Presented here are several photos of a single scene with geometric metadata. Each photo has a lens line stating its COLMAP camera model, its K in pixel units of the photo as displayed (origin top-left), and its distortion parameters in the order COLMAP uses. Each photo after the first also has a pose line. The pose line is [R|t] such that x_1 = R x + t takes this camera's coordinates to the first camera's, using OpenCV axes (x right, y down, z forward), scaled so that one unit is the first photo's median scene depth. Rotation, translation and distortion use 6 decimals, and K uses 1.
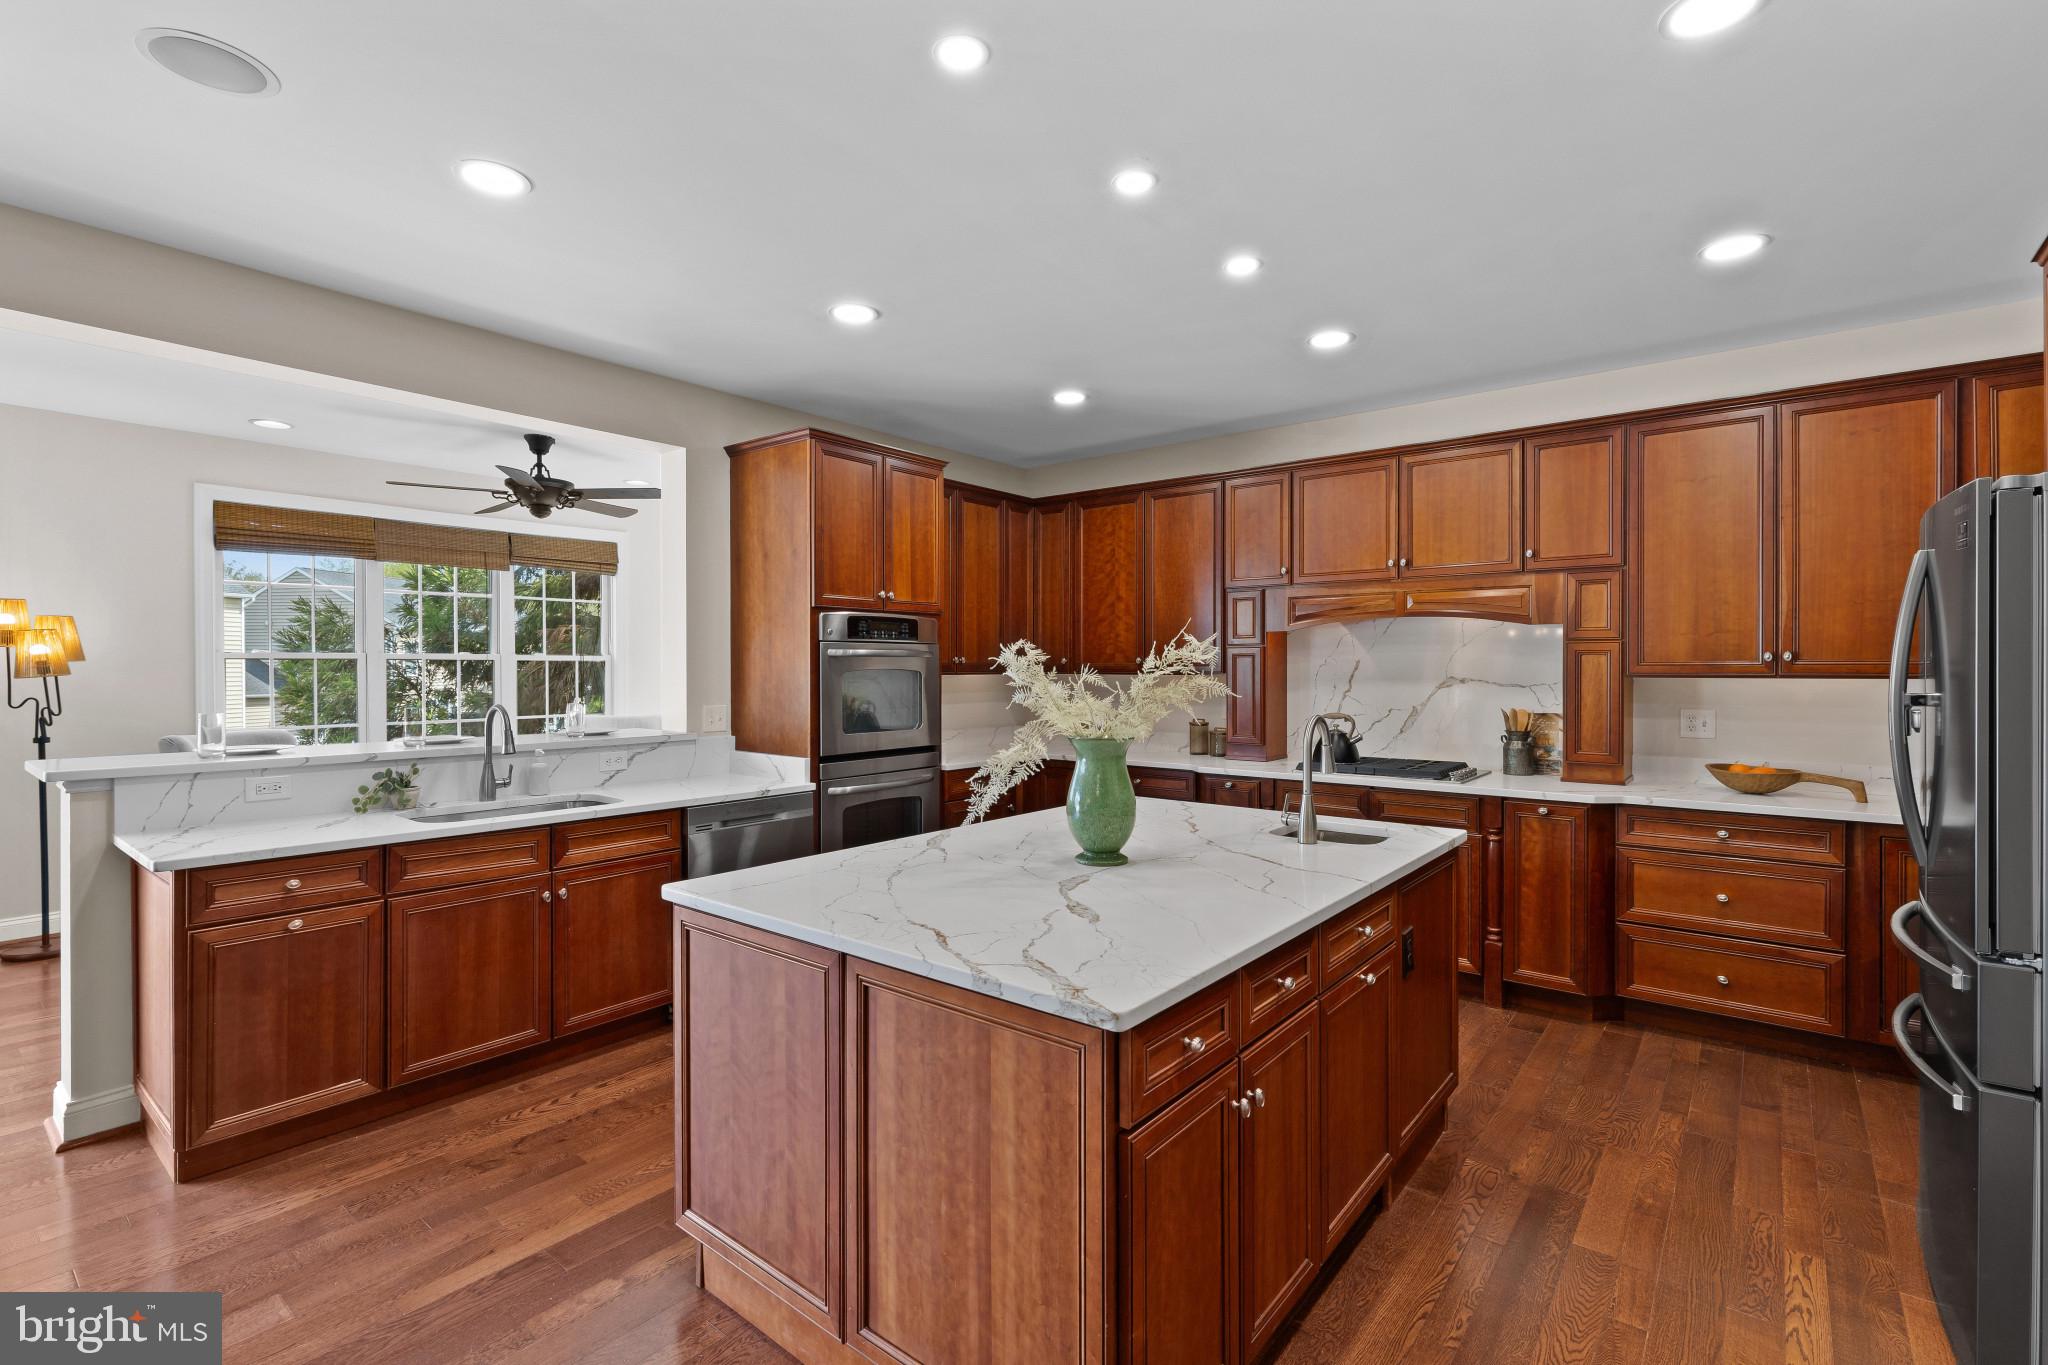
lens RADIAL K [[931.3, 0, 1029.7], [0, 931.3, 672.8], [0, 0, 1]] dist [0.000526, -0.000332]
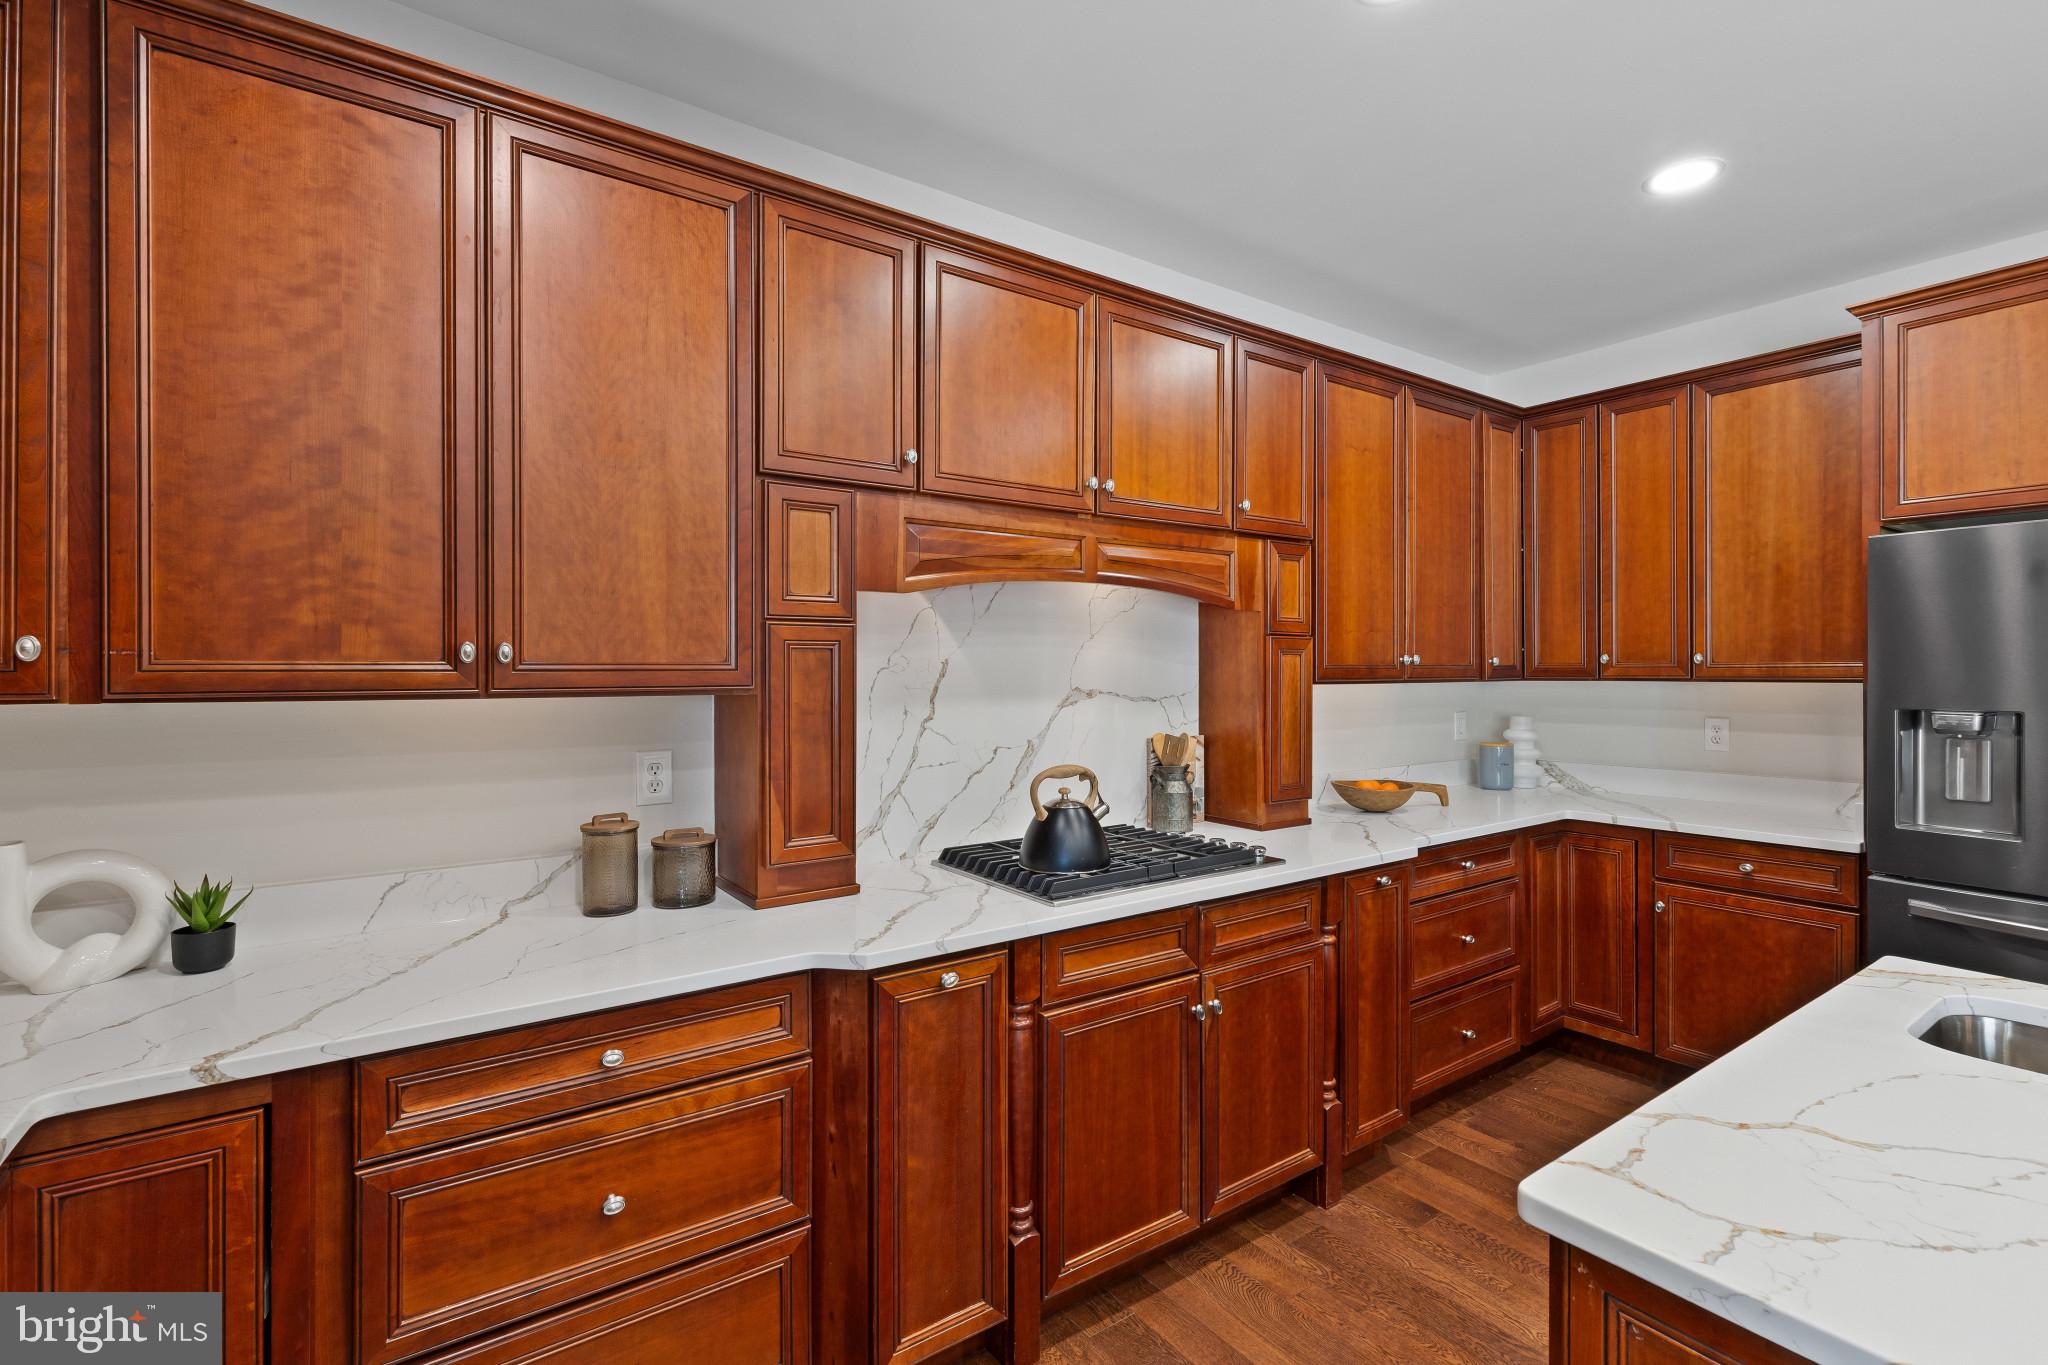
lens RADIAL K [[931.3, 0, 1030.0], [0, 931.3, 676.3], [0, 0, 1]] dist [0.000526, -0.000332]
pose [[0.281157, -0.003323, 0.959656, -0.184395], [0.007617, 0.999970, 0.001231, -0.005667], [-0.959632, 0.006964, 0.281174, 1.082066]]
